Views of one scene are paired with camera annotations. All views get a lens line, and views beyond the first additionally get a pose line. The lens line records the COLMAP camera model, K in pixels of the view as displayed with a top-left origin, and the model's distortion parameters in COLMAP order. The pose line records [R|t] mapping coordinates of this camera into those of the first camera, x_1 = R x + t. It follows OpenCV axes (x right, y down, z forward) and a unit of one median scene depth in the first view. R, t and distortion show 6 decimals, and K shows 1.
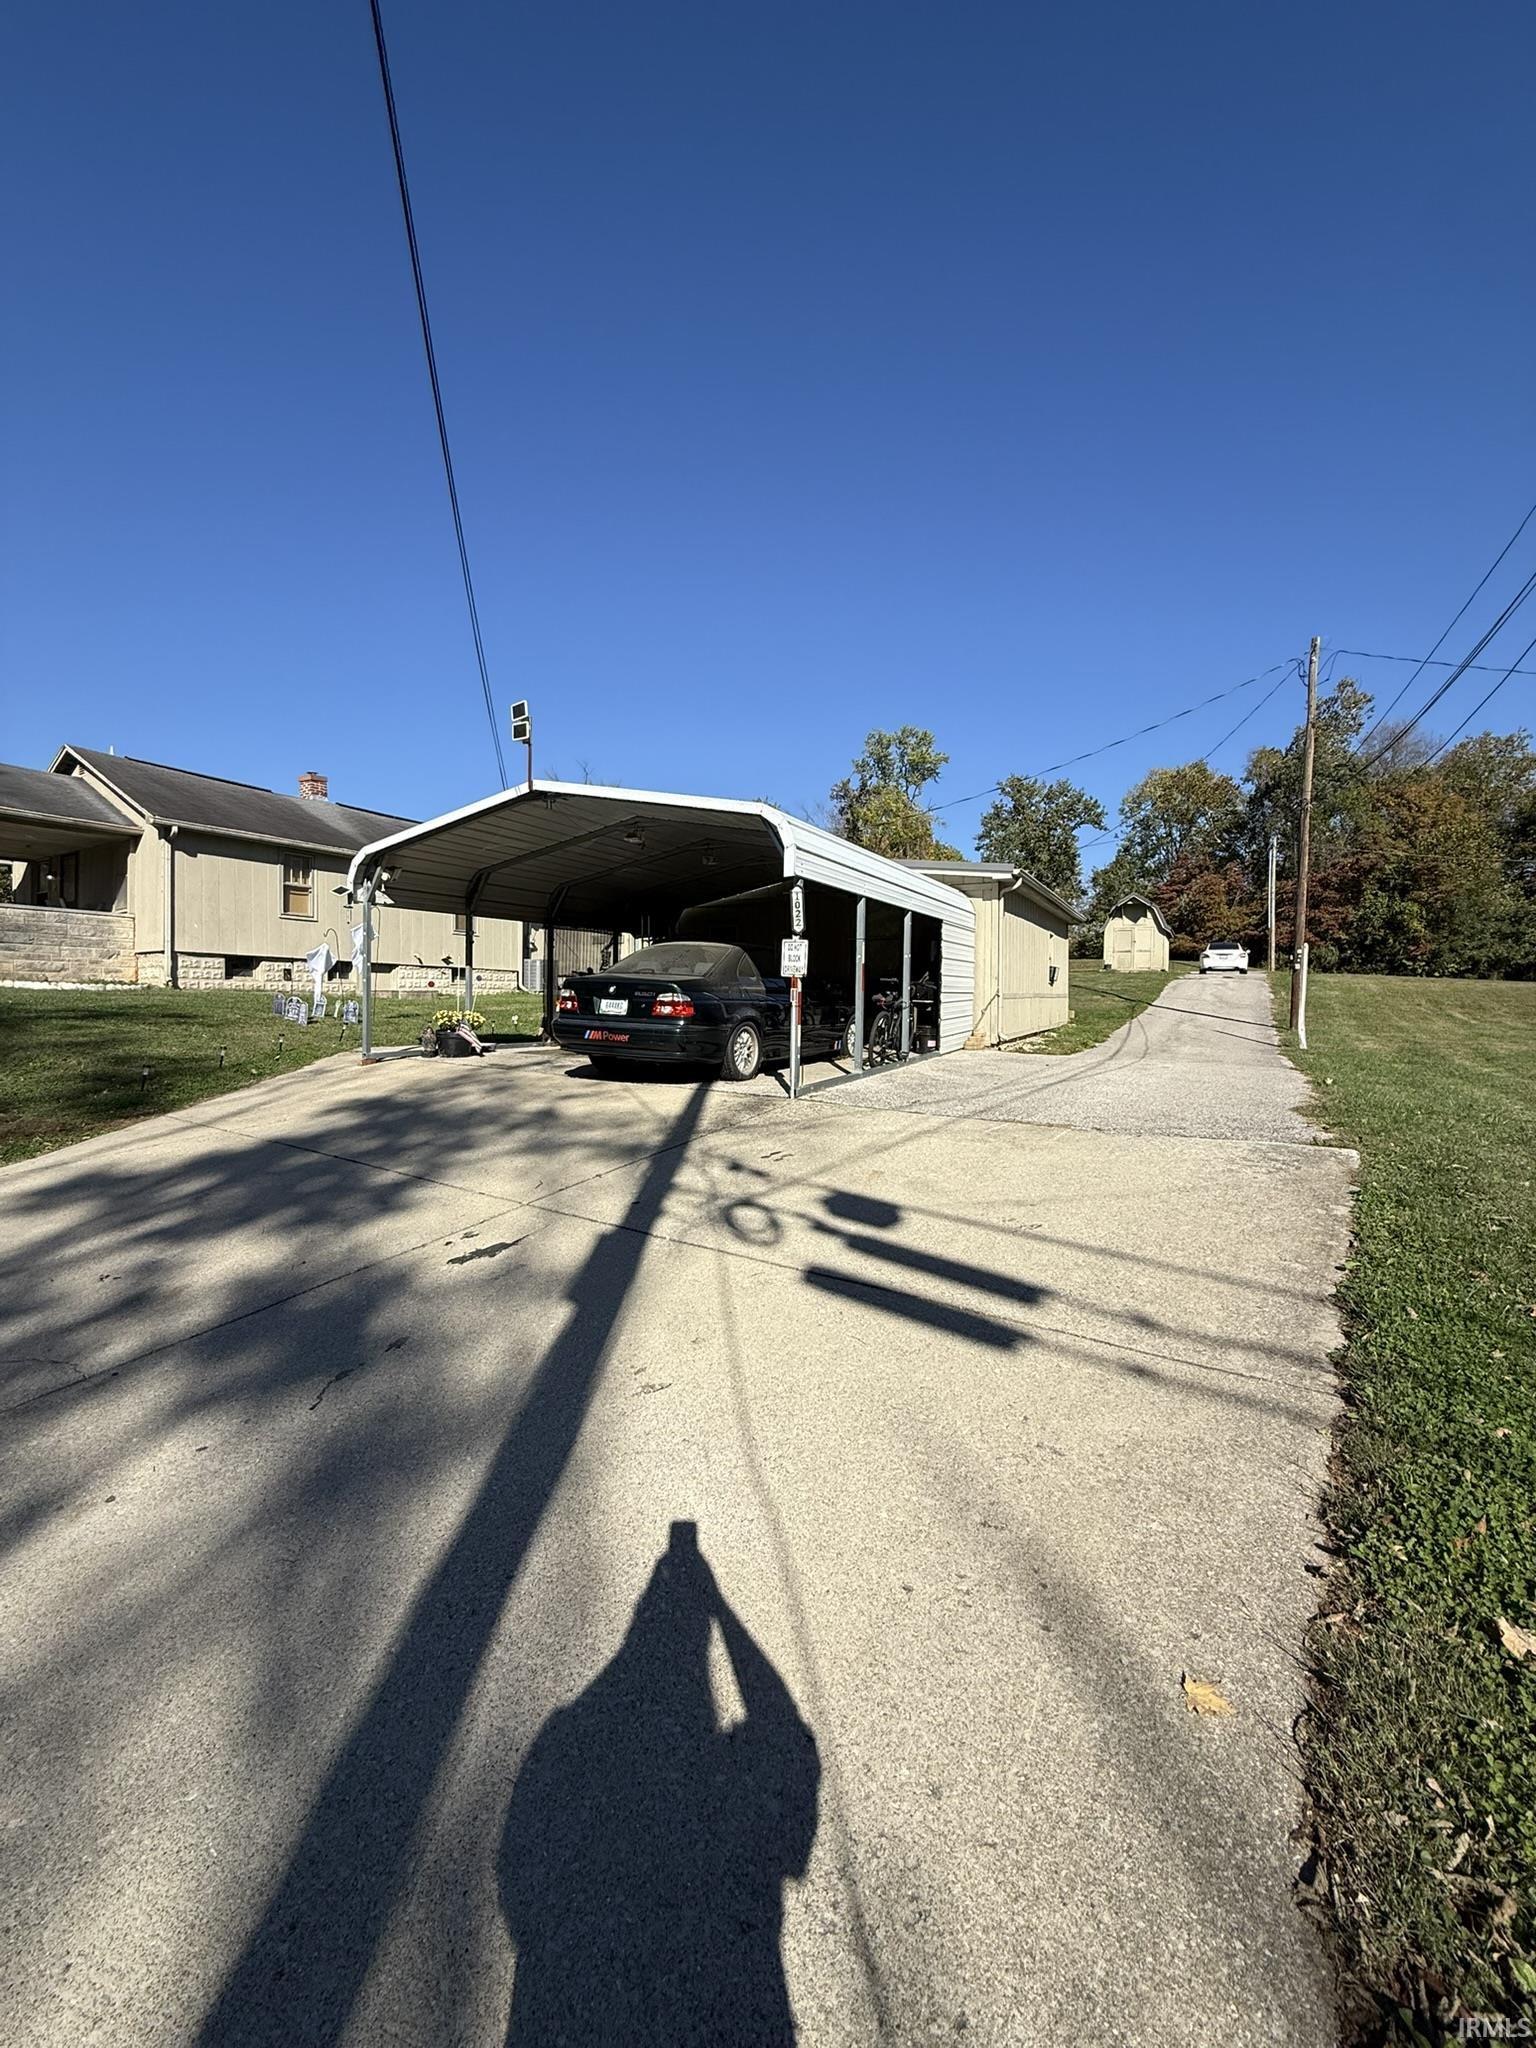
lens RADIAL K [[811.0, 0, 762.0], [0, 811.0, 1013.4], [0, 0, 1]] dist [-0.000937, 0.001851]
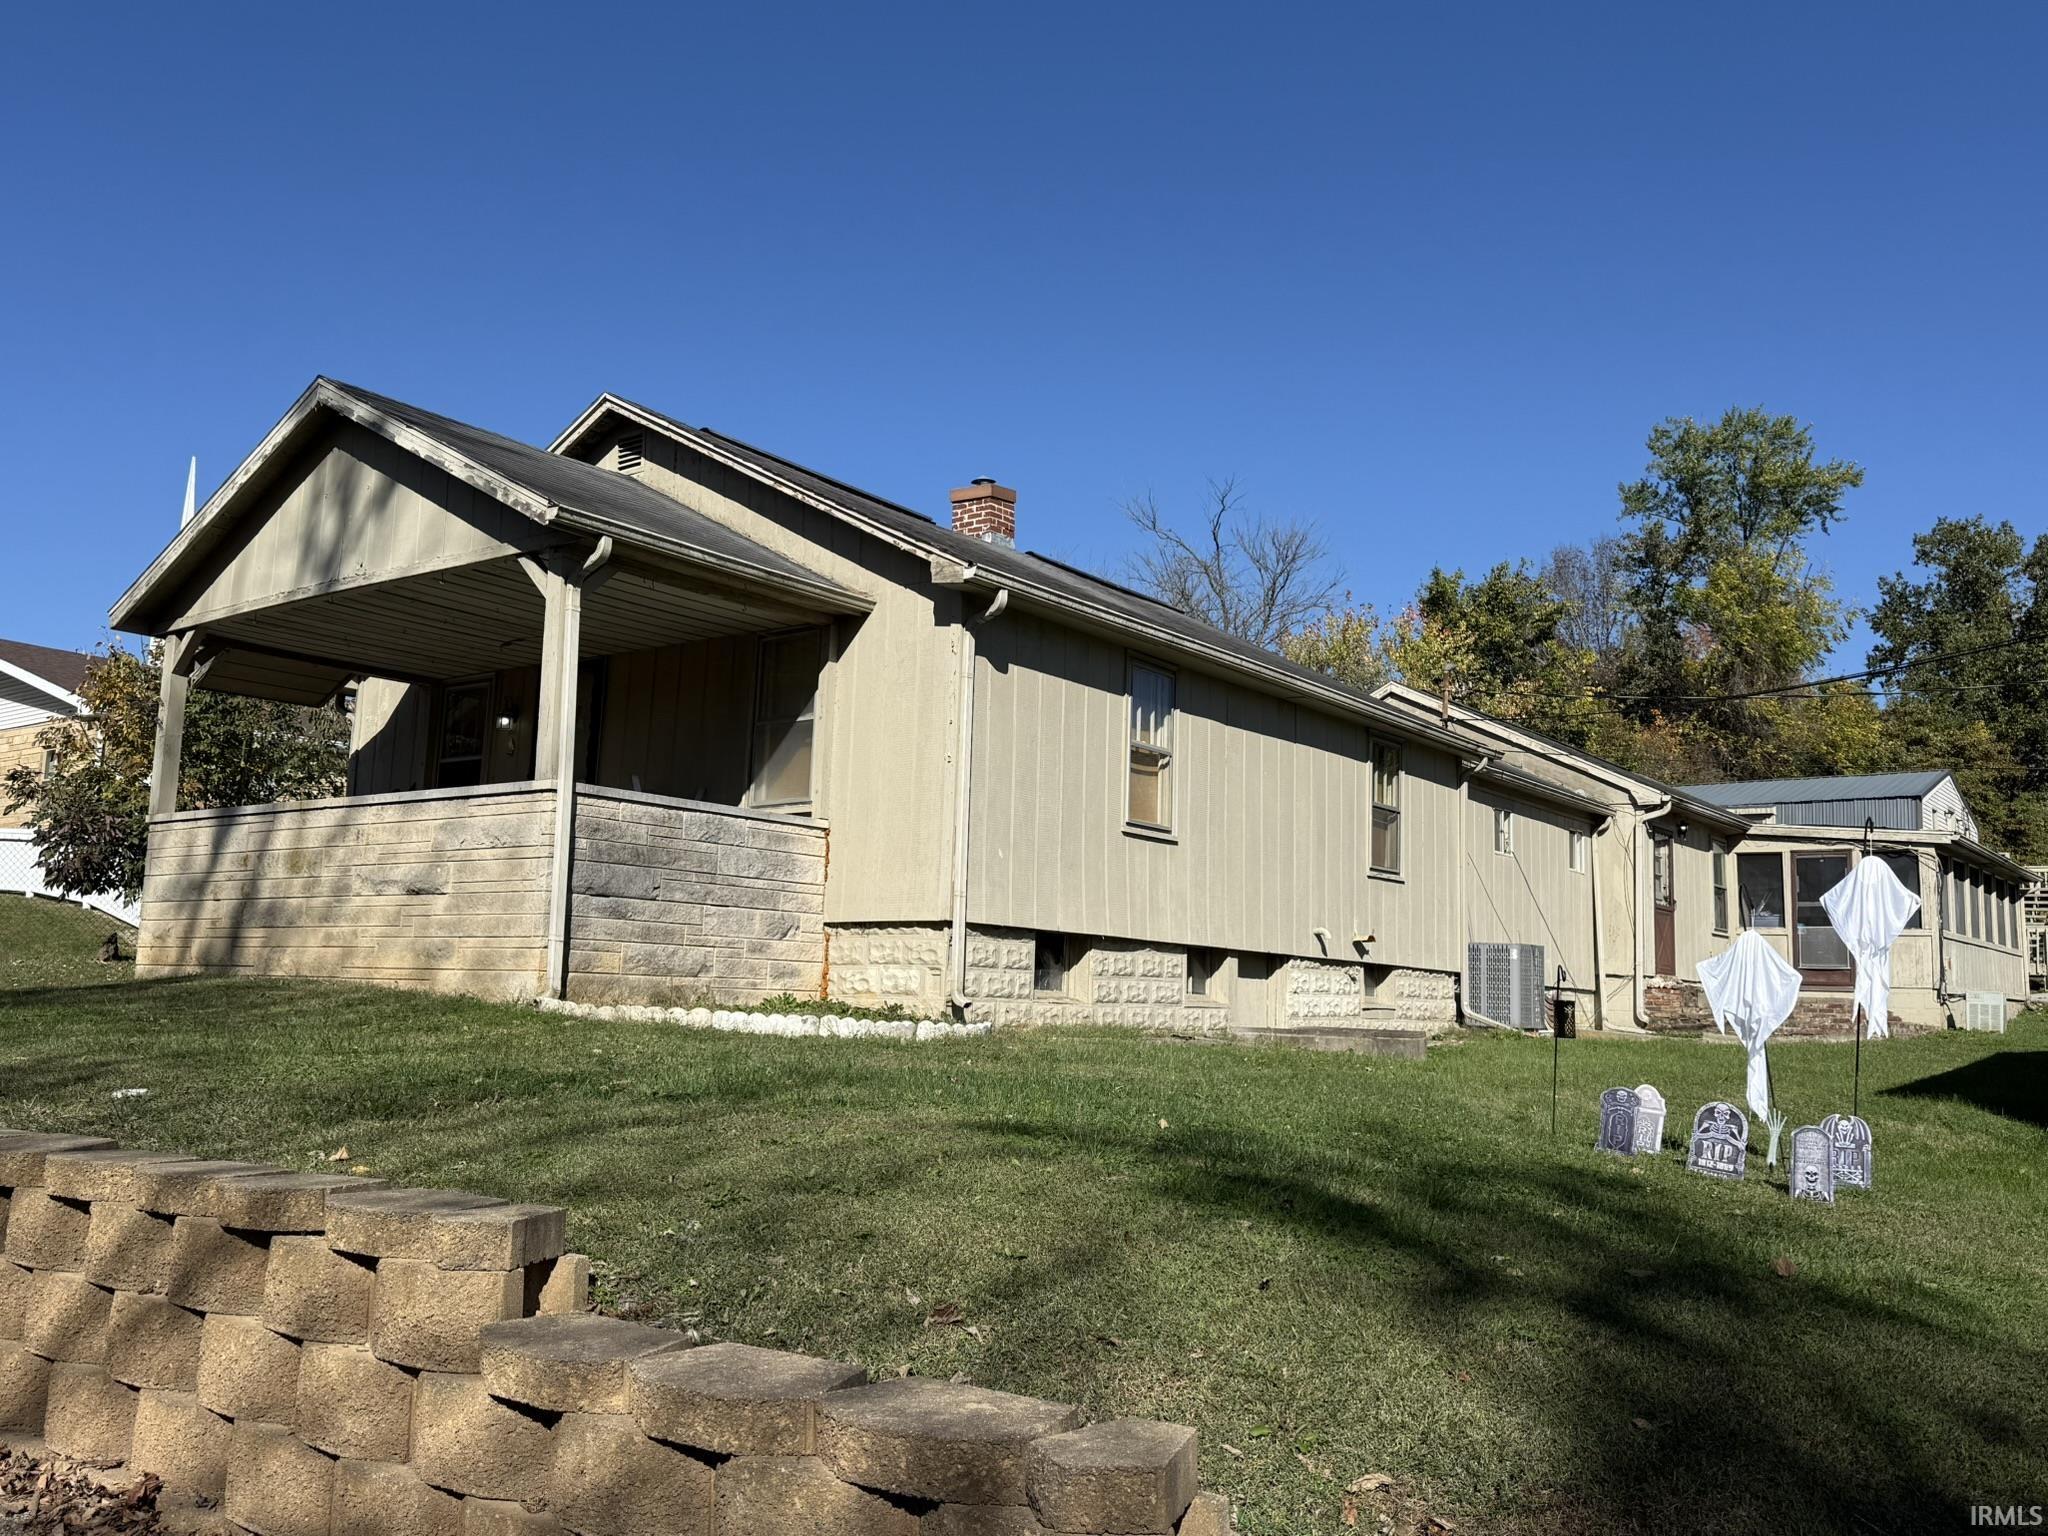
lens RADIAL K [[1698.9, 0, 979.8], [0, 1698.9, 778.0], [0, 0, 1]] dist [0.035304, -0.068447]
pose [[0.989363, 0.010611, -0.145082, -1.009299], [-0.031074, 0.989732, -0.139520, -0.057694], [0.142112, 0.142544, 0.979533, 0.399141]]
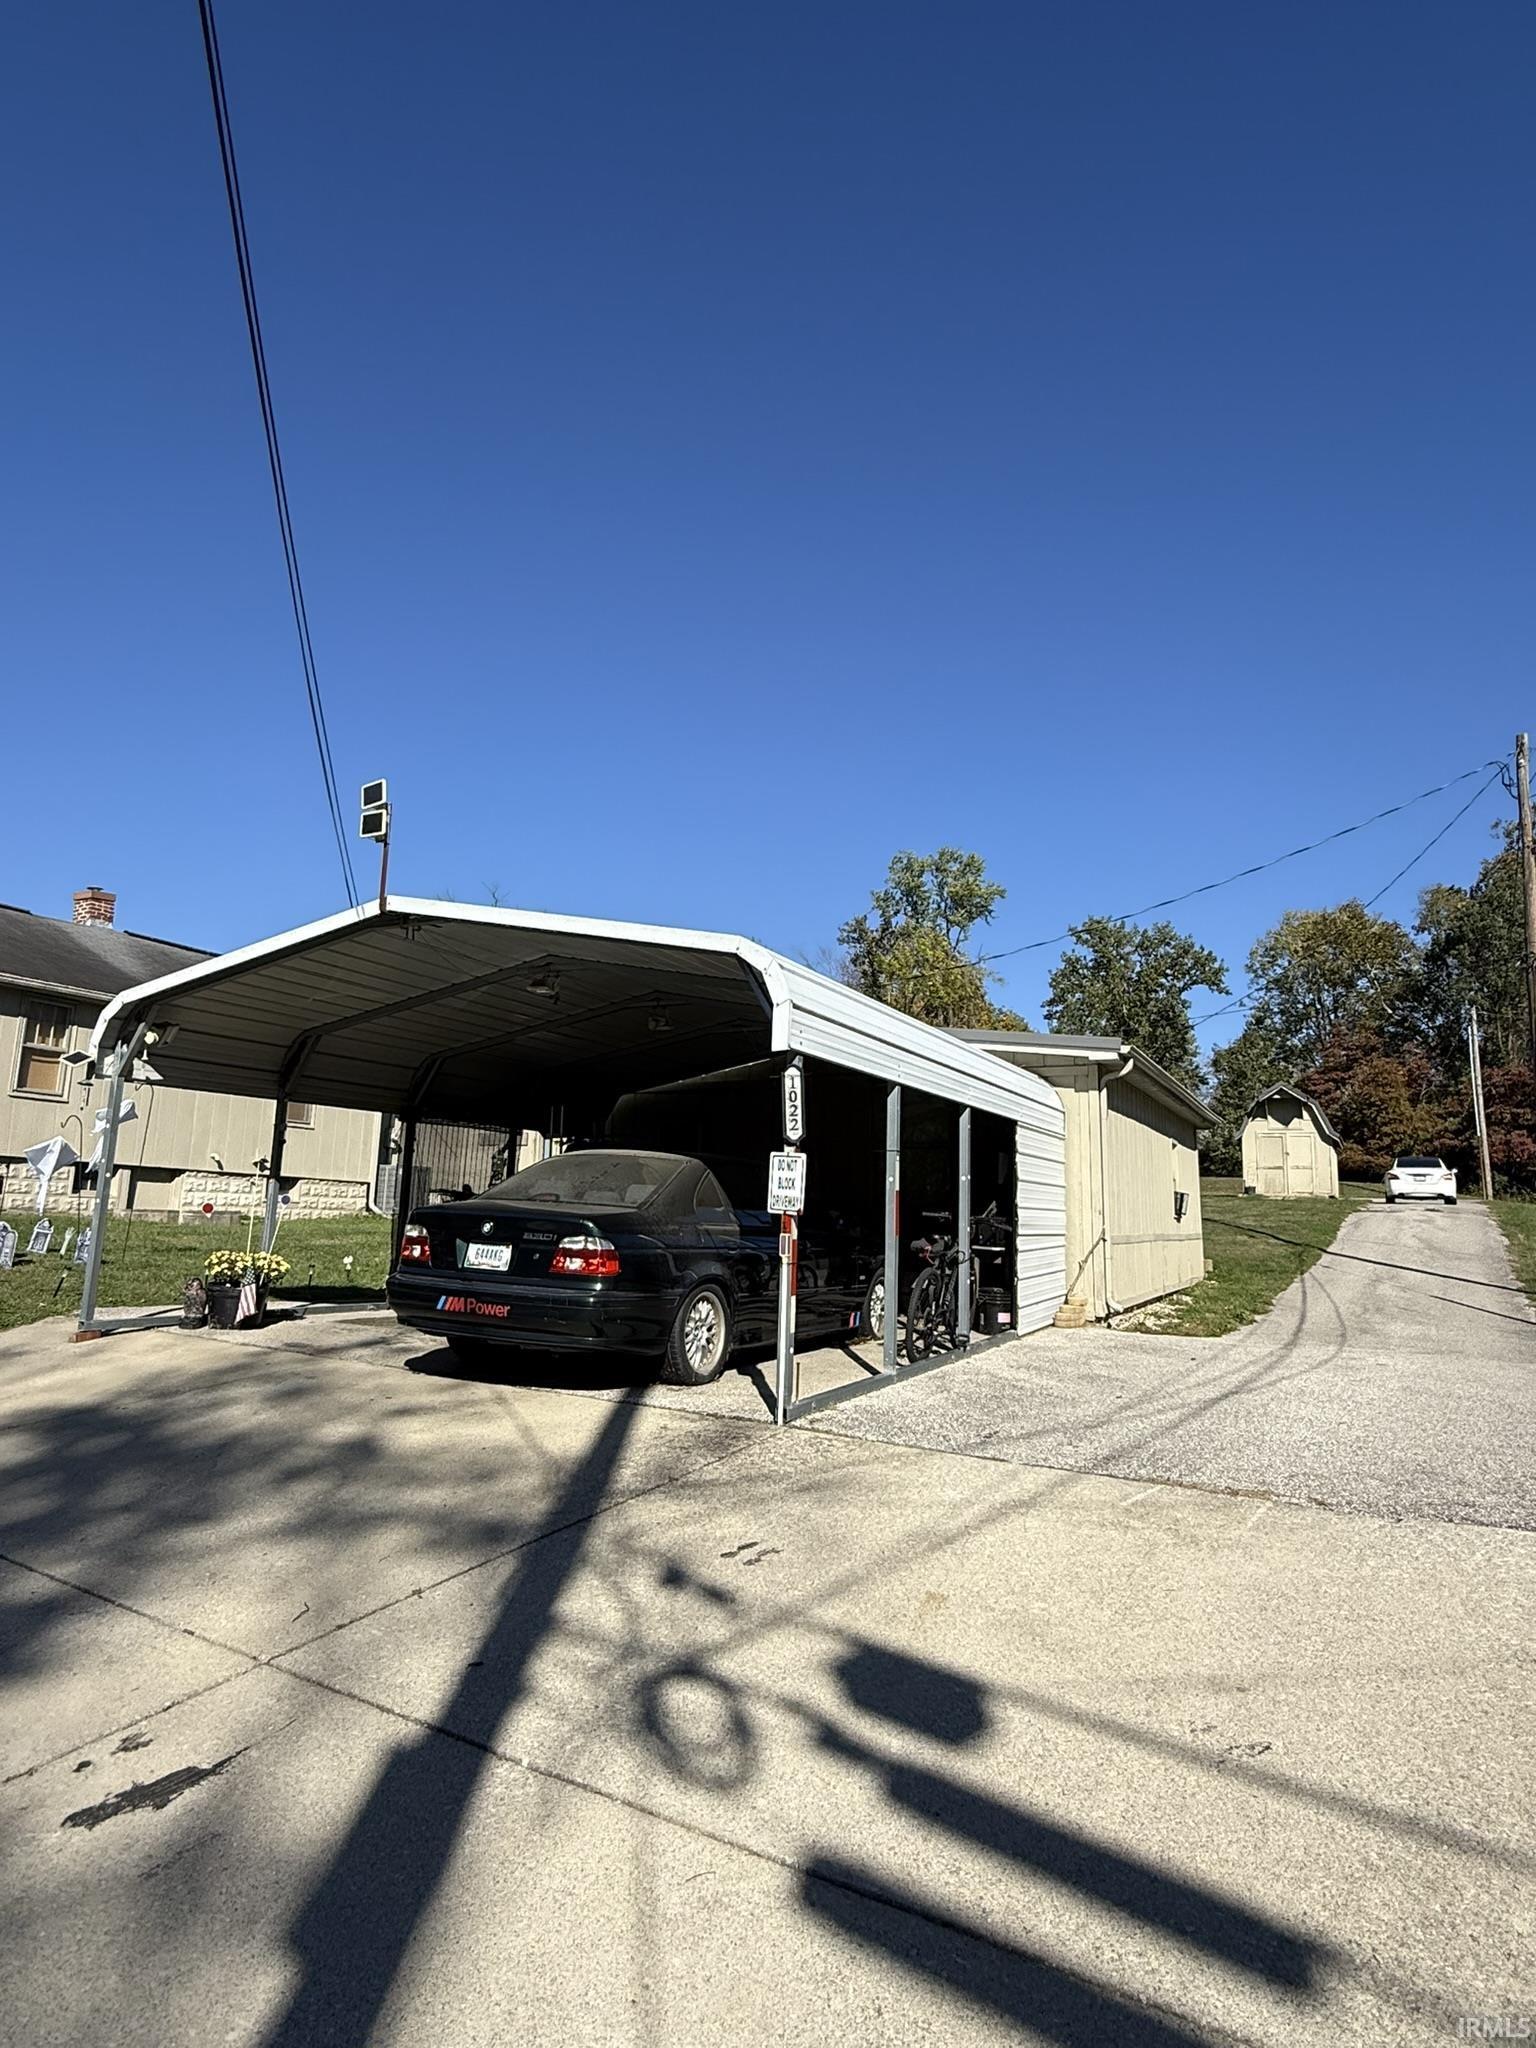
lens RADIAL K [[1166.8, 0, 755.2], [0, 1166.8, 1011.5], [0, 0, 1]] dist [-0.006074, -0.002470]
pose [[0.999753, 0.019795, 0.010066, 0.003689], [-0.017418, 0.980143, -0.197523, -0.016034], [-0.013776, 0.197299, 0.980247, 0.088879]]
